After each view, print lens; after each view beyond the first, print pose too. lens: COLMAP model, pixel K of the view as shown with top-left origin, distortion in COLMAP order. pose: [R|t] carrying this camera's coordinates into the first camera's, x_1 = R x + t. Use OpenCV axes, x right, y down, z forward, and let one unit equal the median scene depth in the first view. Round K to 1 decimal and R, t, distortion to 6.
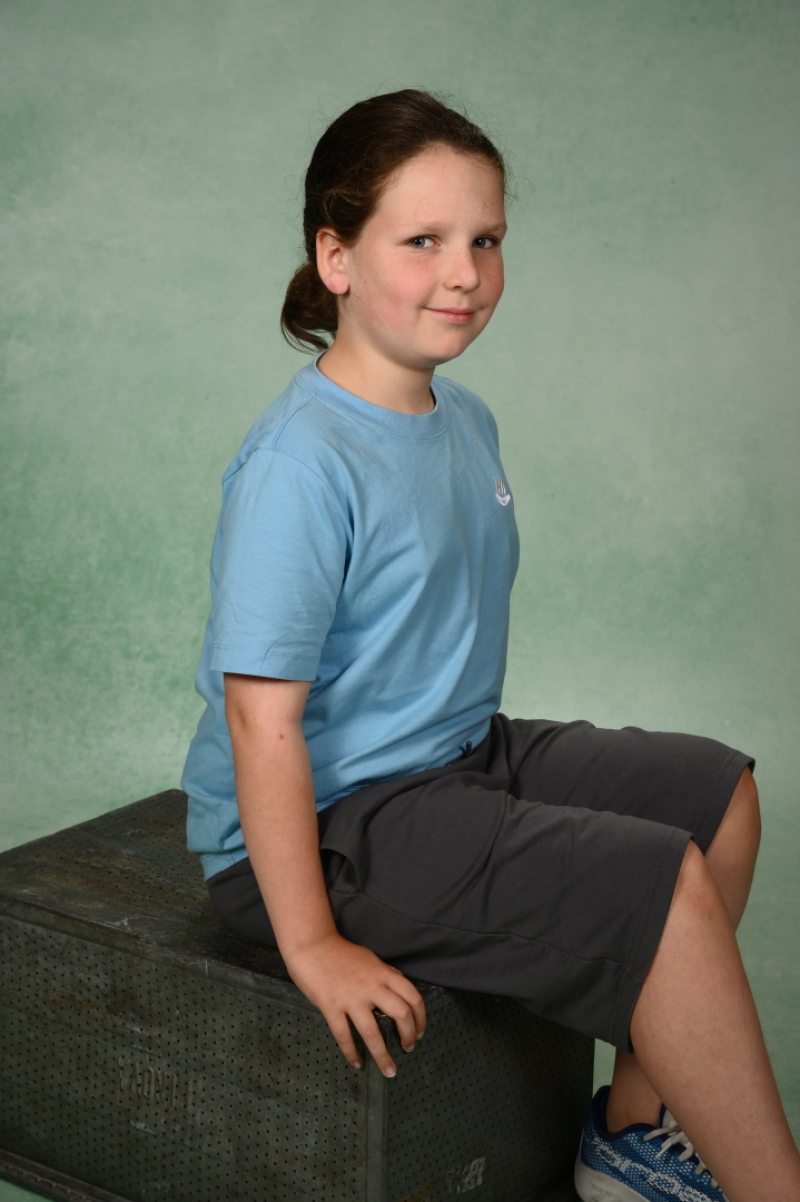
lens RADIAL K [[2332.1, 0, 374.1], [0, 2332.1, 600.4], [0, 0, 1]] dist [0.043055, -0.069614]
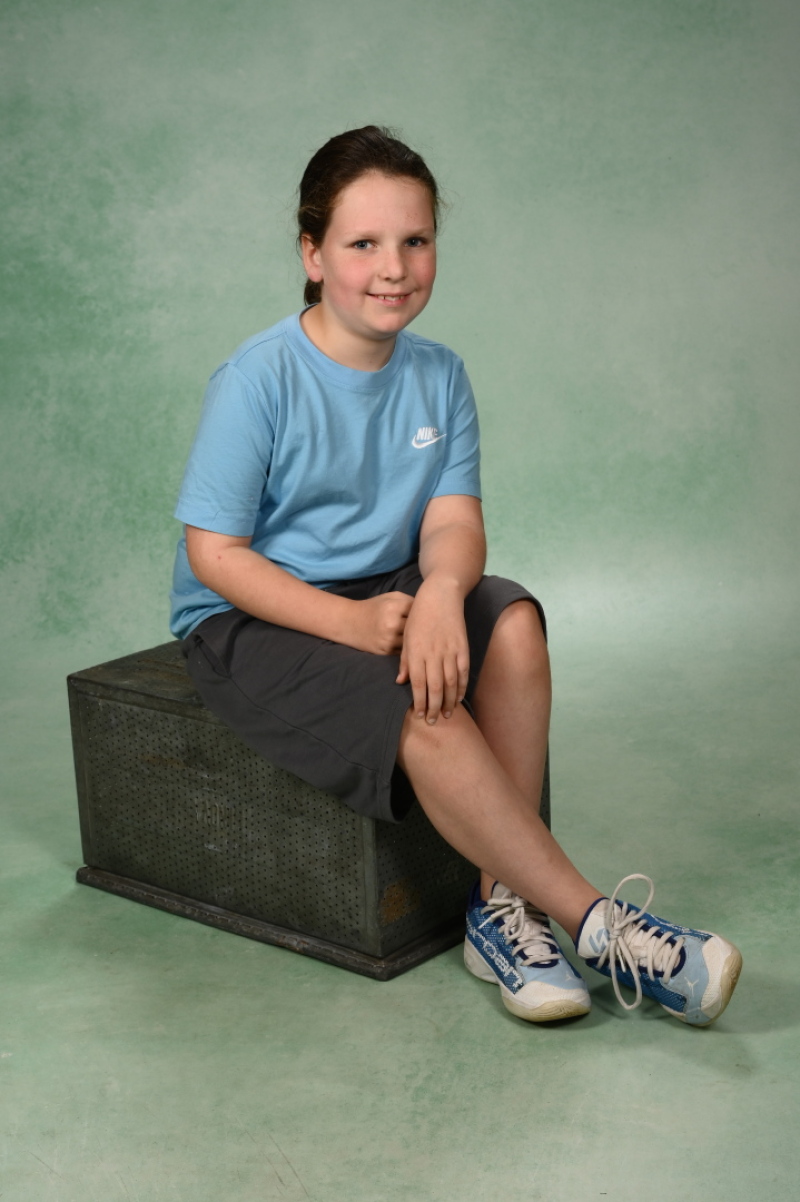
lens RADIAL K [[2016.2, 0, 400.0], [0, 2016.2, 601.0], [0, 0, 1]] dist [0.012992, 0.072014]
pose [[0.996020, -0.034355, -0.082243, 0.106434], [0.035375, 0.999314, 0.010985, 0.068116], [0.081809, -0.013851, 0.996552, -0.157337]]
